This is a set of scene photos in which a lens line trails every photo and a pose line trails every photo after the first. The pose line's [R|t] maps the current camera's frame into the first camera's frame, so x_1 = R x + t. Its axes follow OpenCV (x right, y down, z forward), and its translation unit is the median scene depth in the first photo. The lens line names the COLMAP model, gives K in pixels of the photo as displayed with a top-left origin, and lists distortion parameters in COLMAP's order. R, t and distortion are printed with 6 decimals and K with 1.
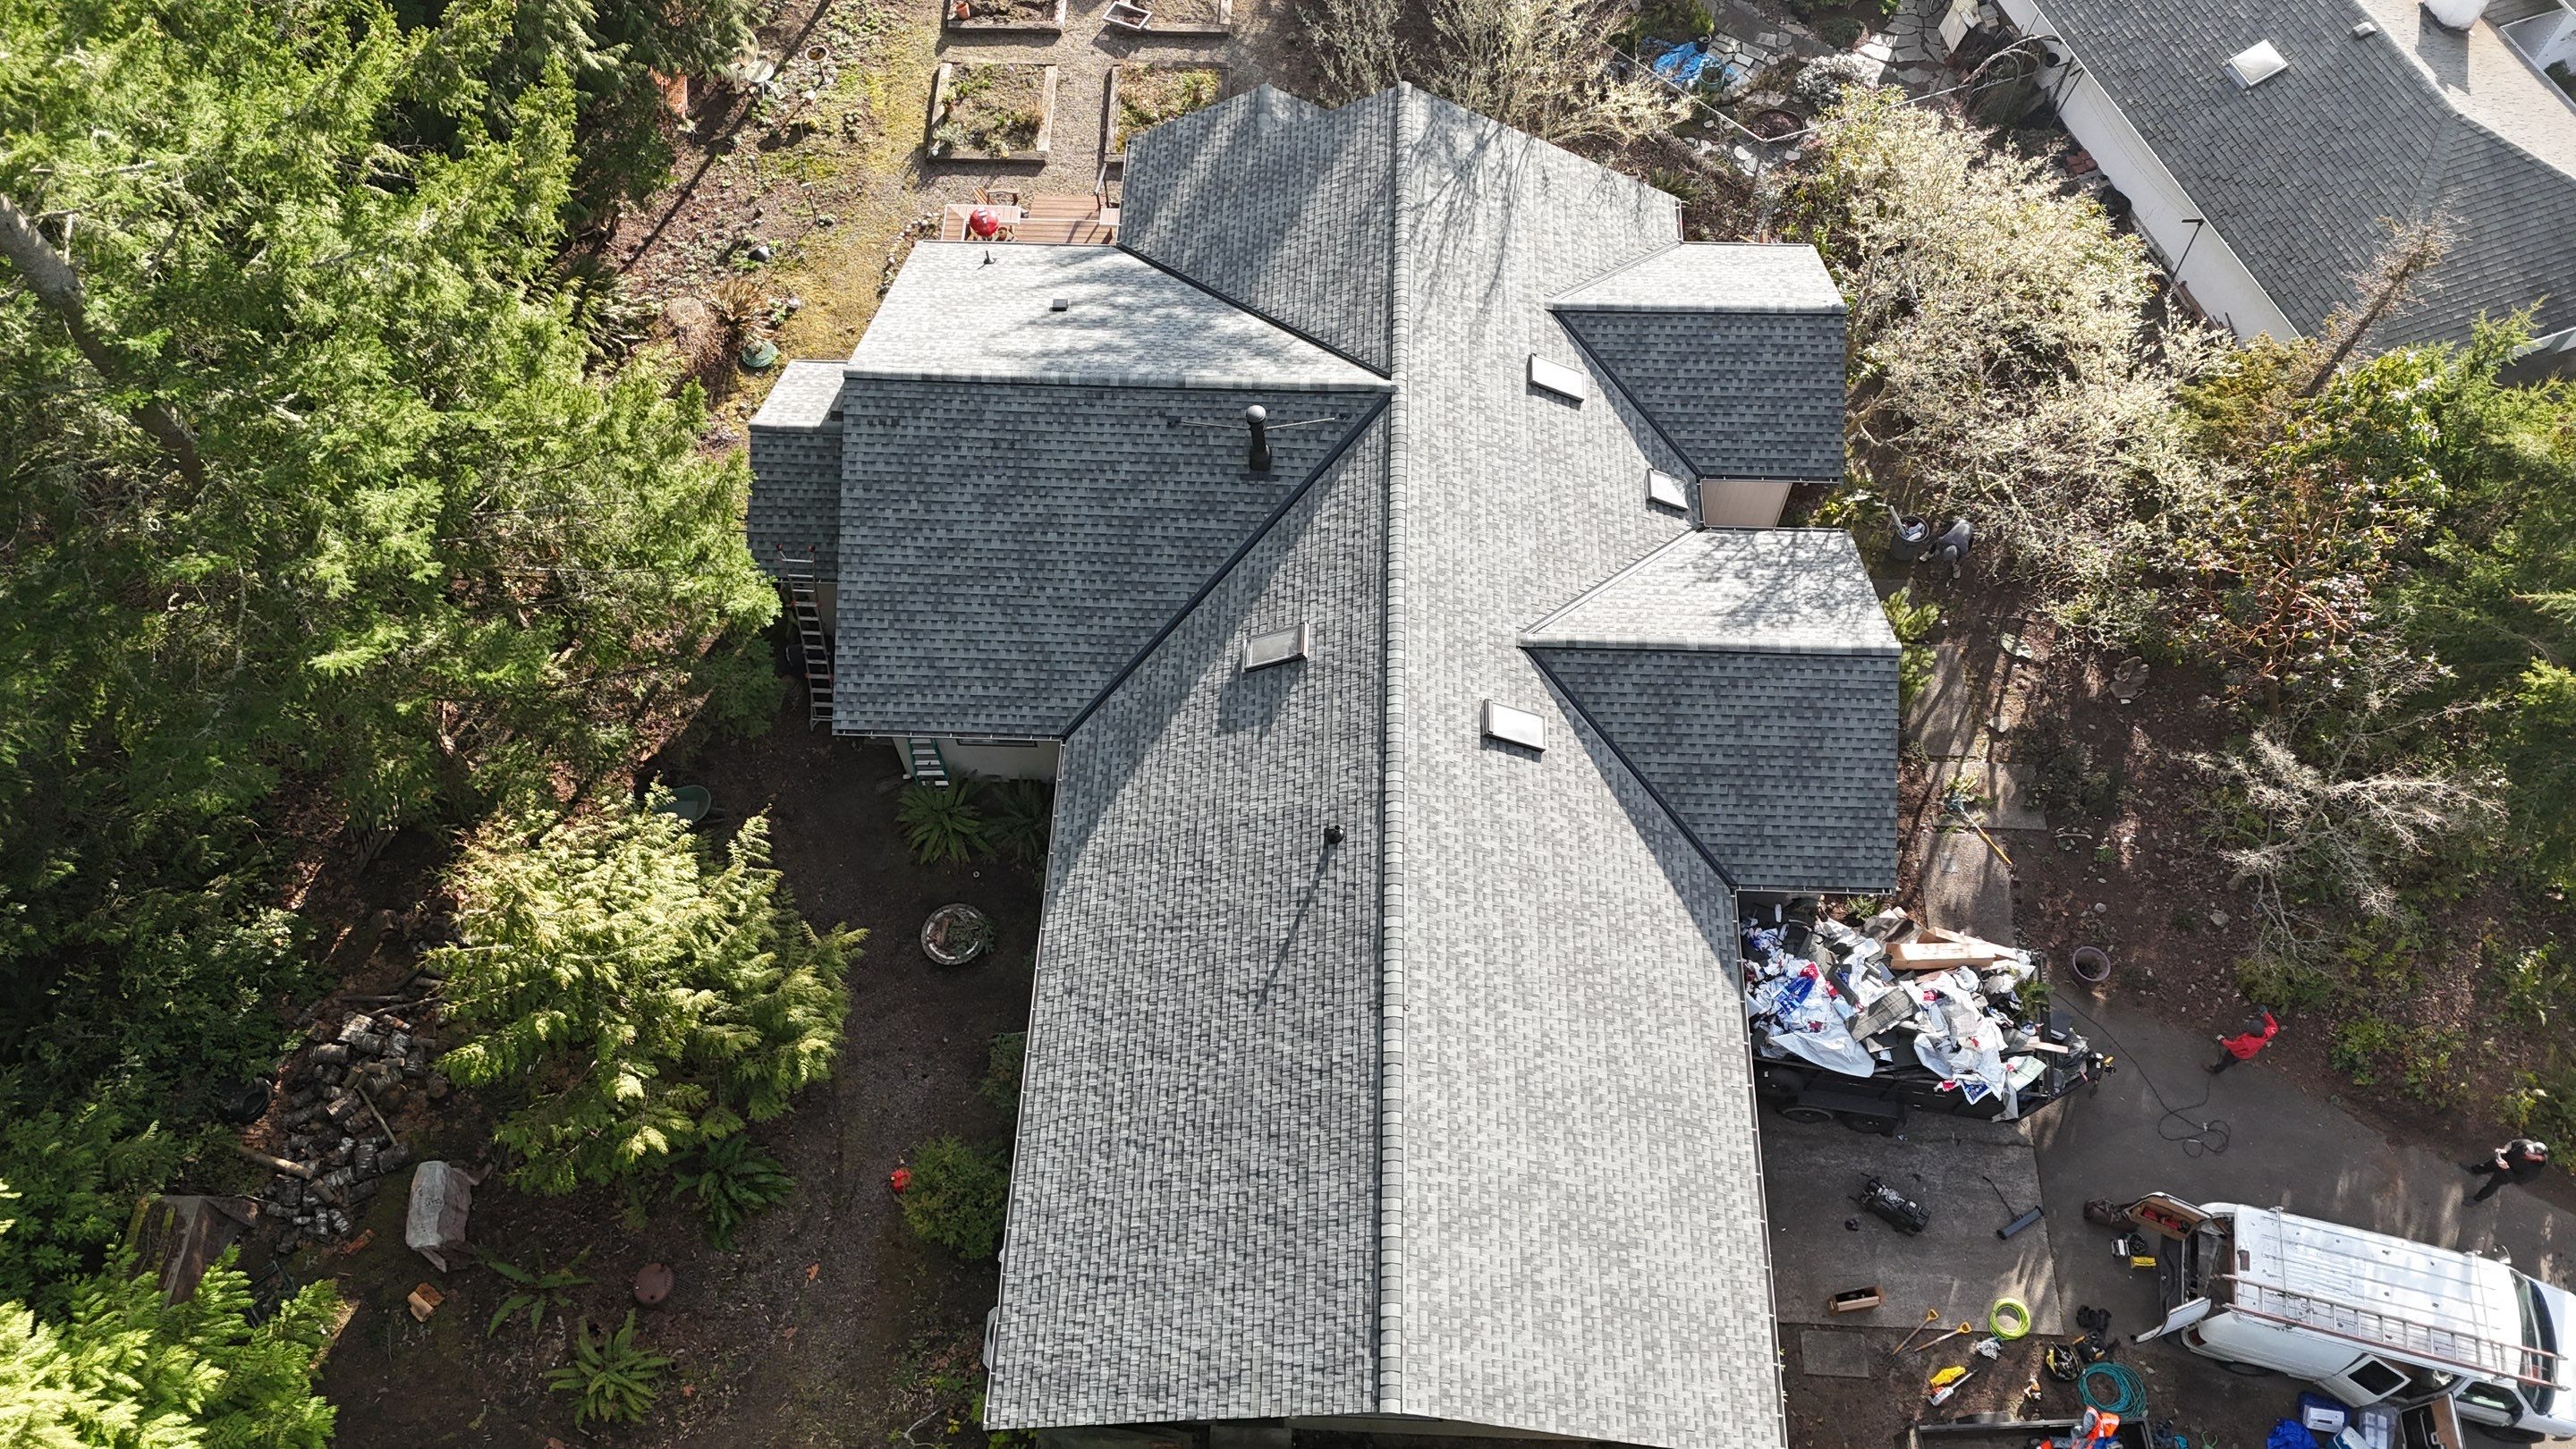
lens RADIAL K [[1868.9, 0, 1288.0], [0, 1868.9, 724.5], [0, 0, 1]] dist [0.085240, -0.084795]
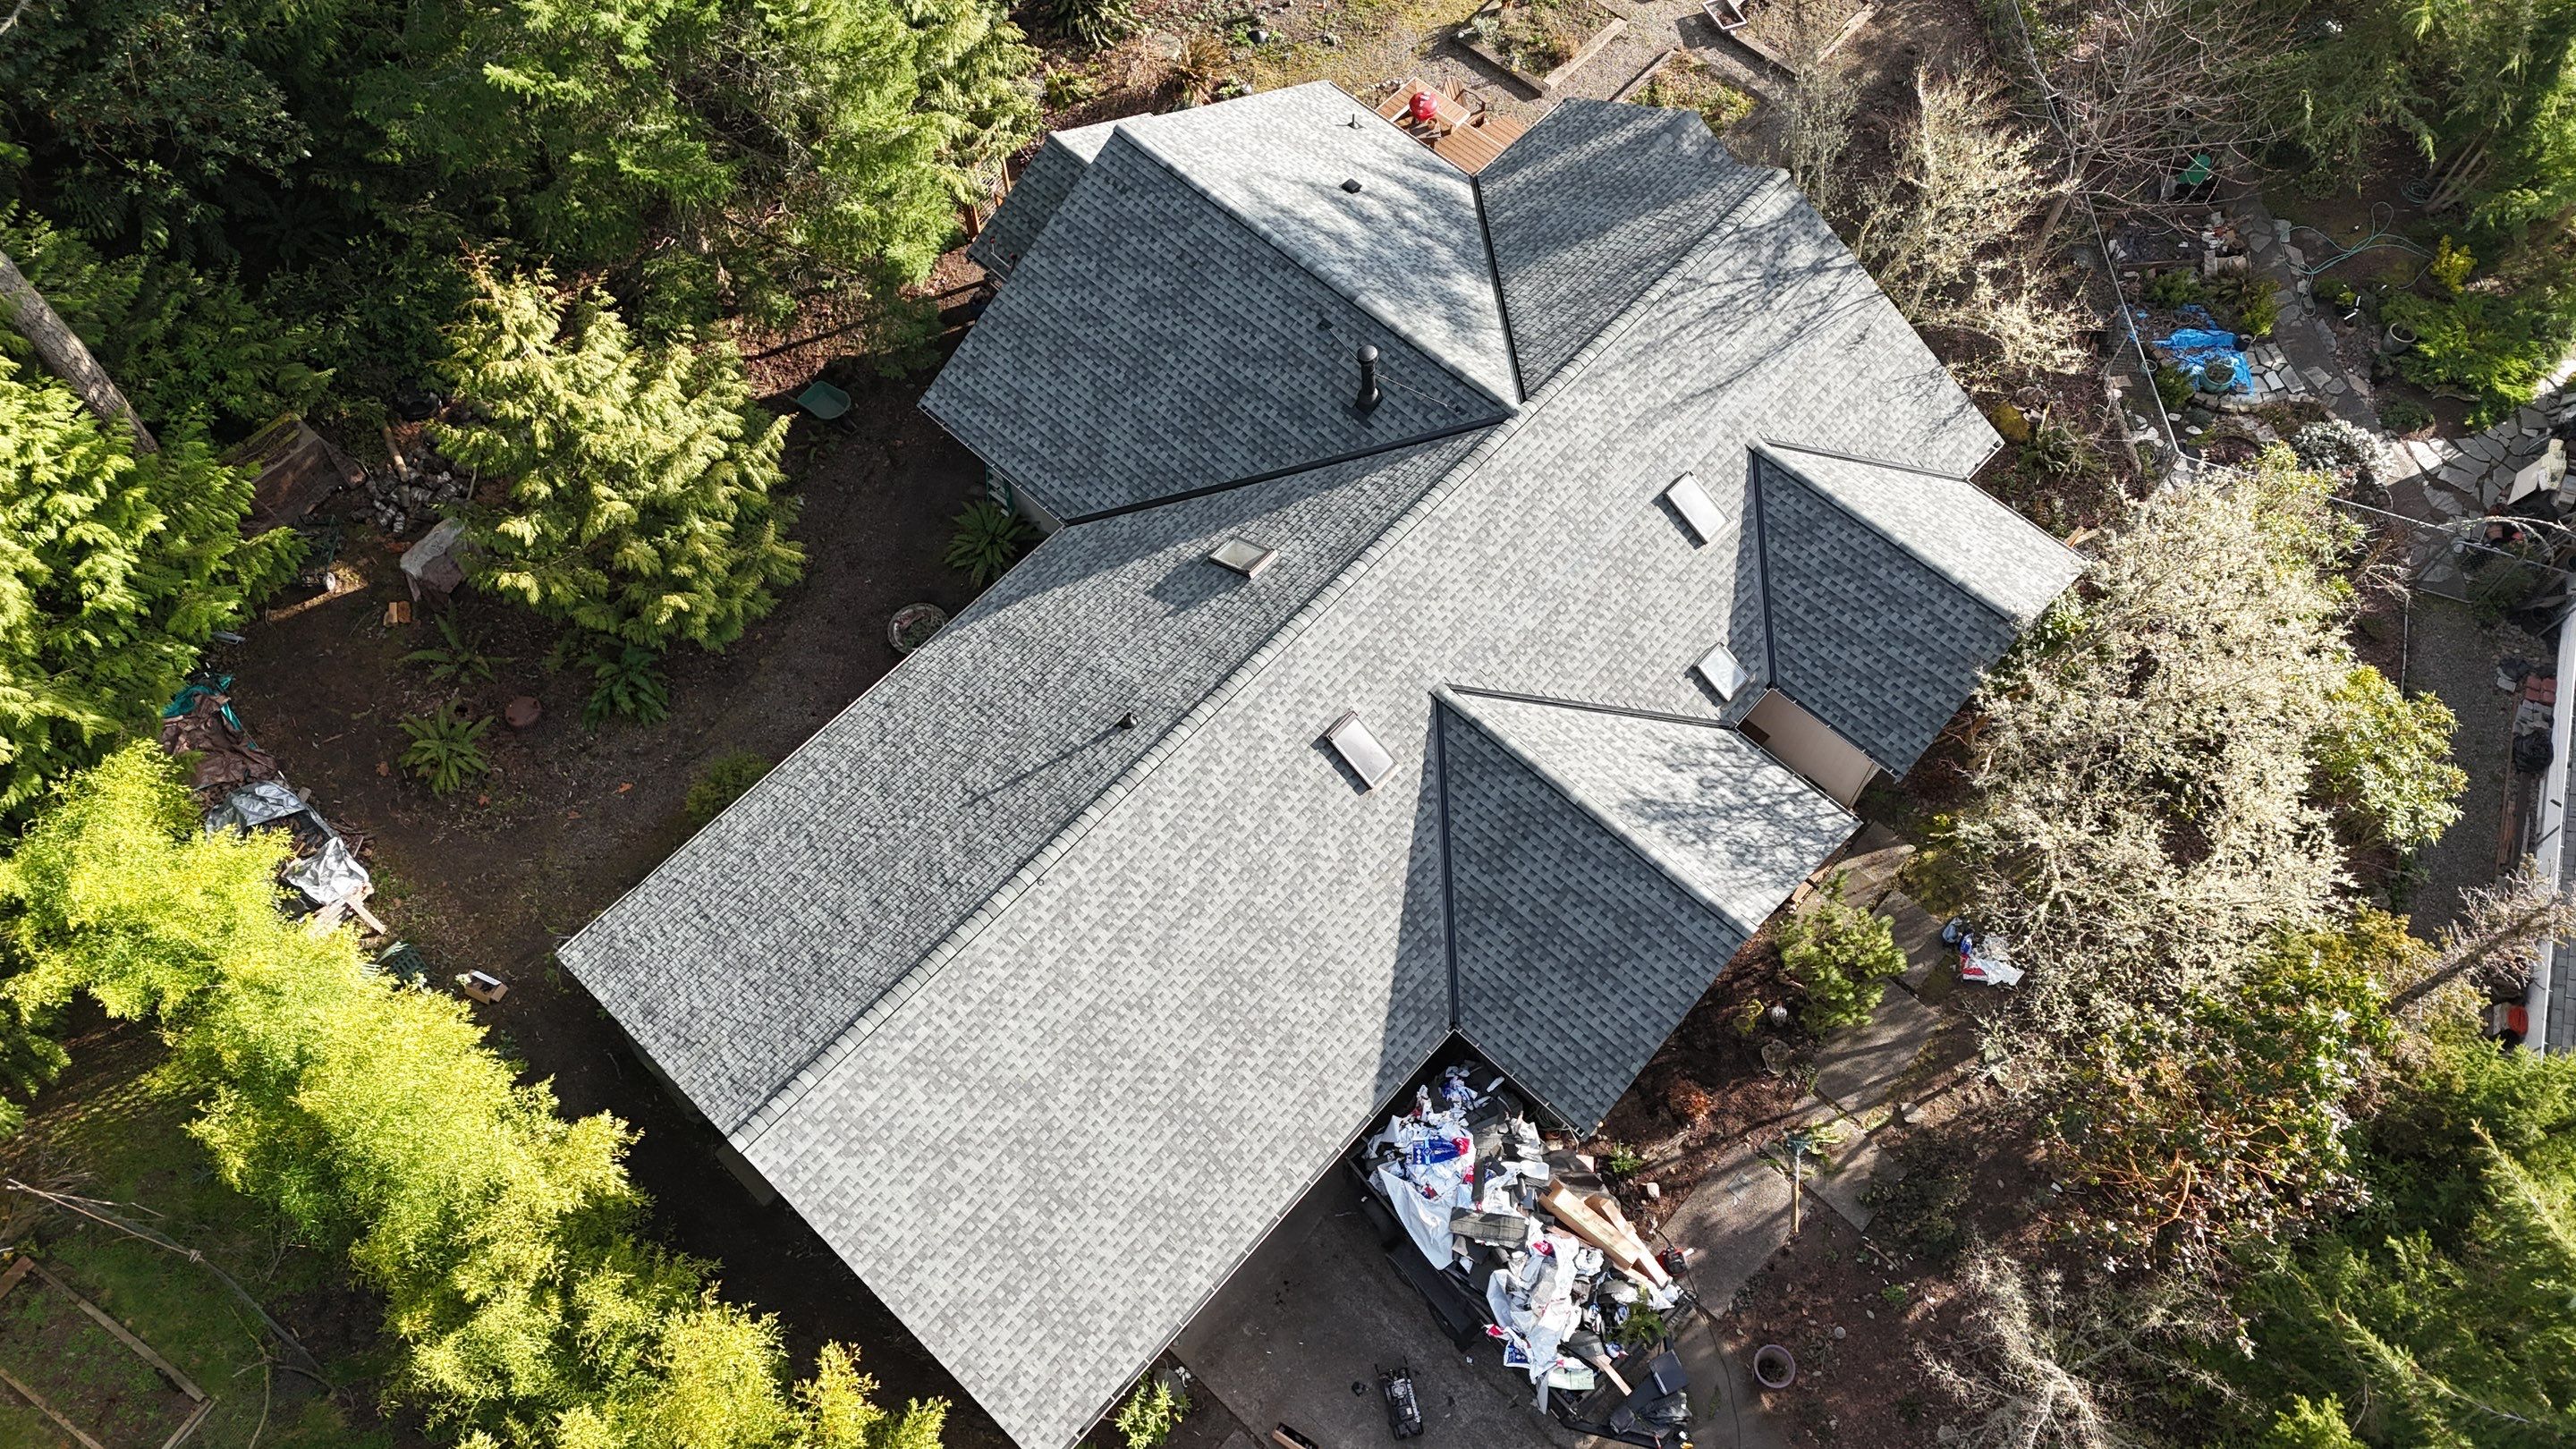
lens RADIAL K [[1868.9, 0, 1288.0], [0, 1868.9, 724.5], [0, 0, 1]] dist [0.085240, -0.084795]
pose [[0.757235, 0.578084, -0.303995, 0.362192], [-0.570414, 0.812045, 0.123332, -0.103098], [0.318154, 0.080012, 0.944657, 0.061177]]
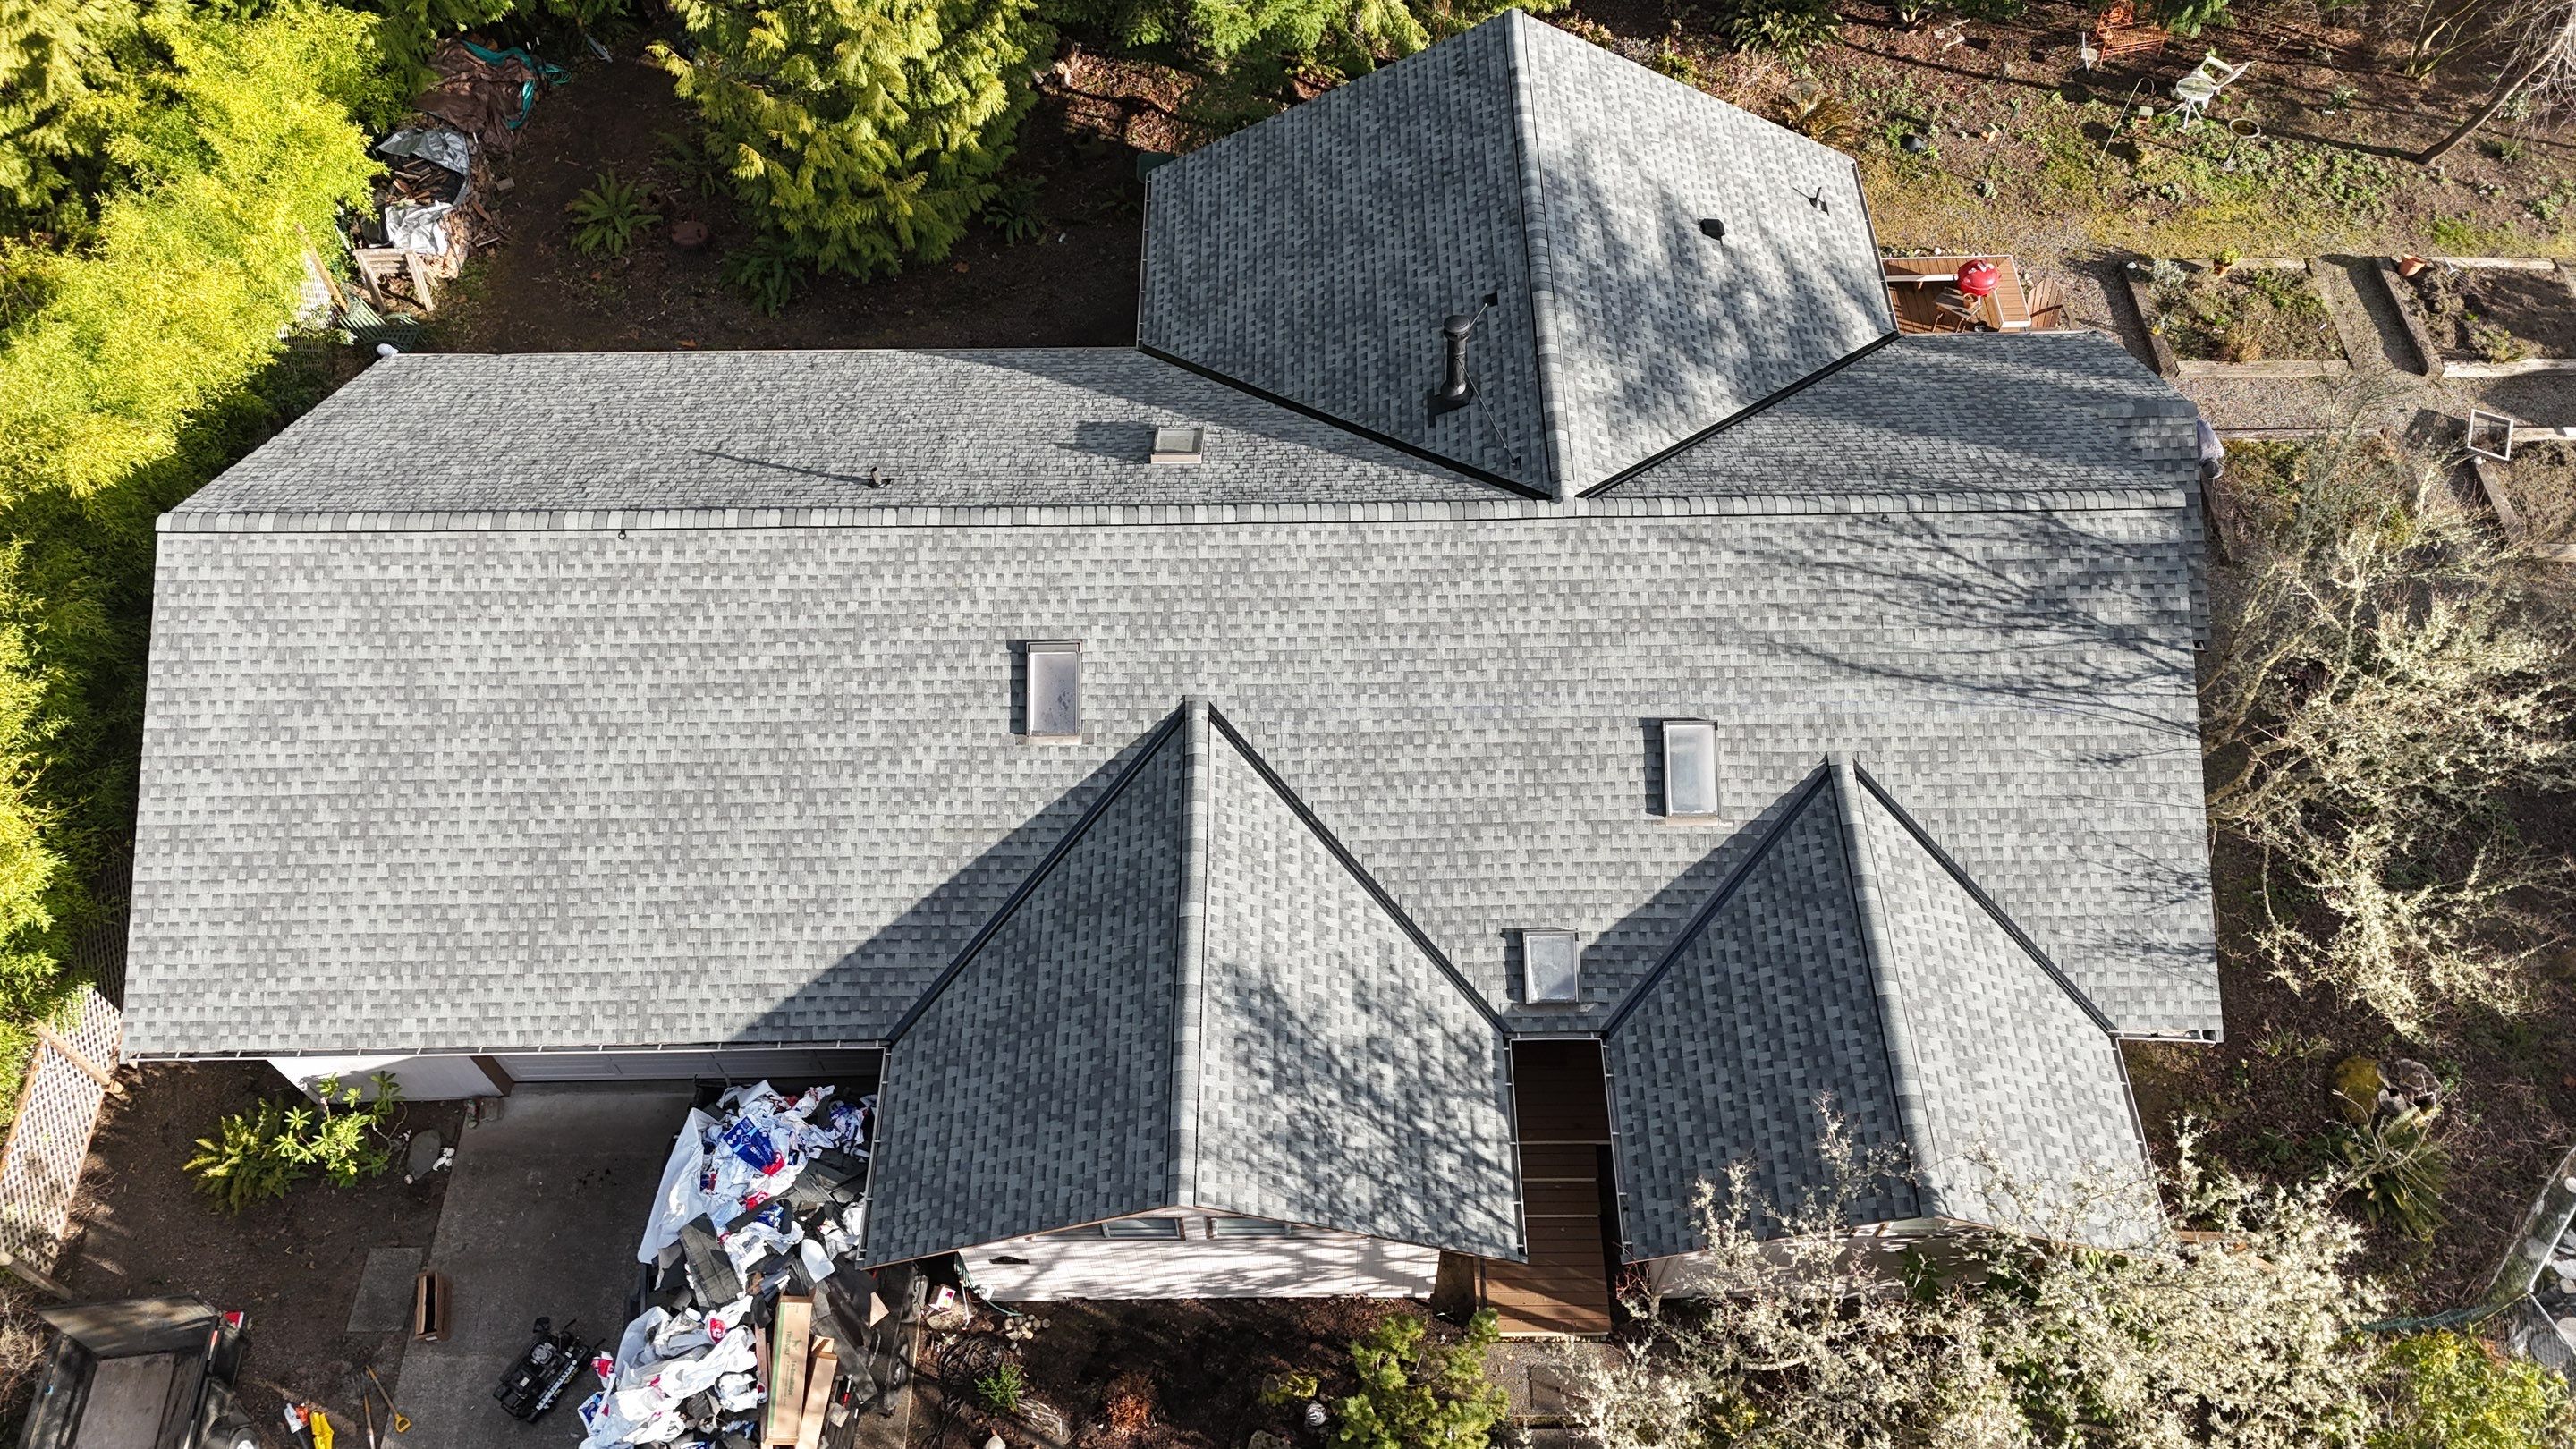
lens RADIAL K [[1892.0, 0, 1288.0], [0, 1892.0, 724.5], [0, 0, 1]] dist [0.041127, -0.002020]
pose [[0.041569, 0.831287, -0.554286, 0.522533], [-0.866021, 0.306644, 0.394940, -0.351401], [0.498277, 0.463606, 0.732659, 0.481042]]
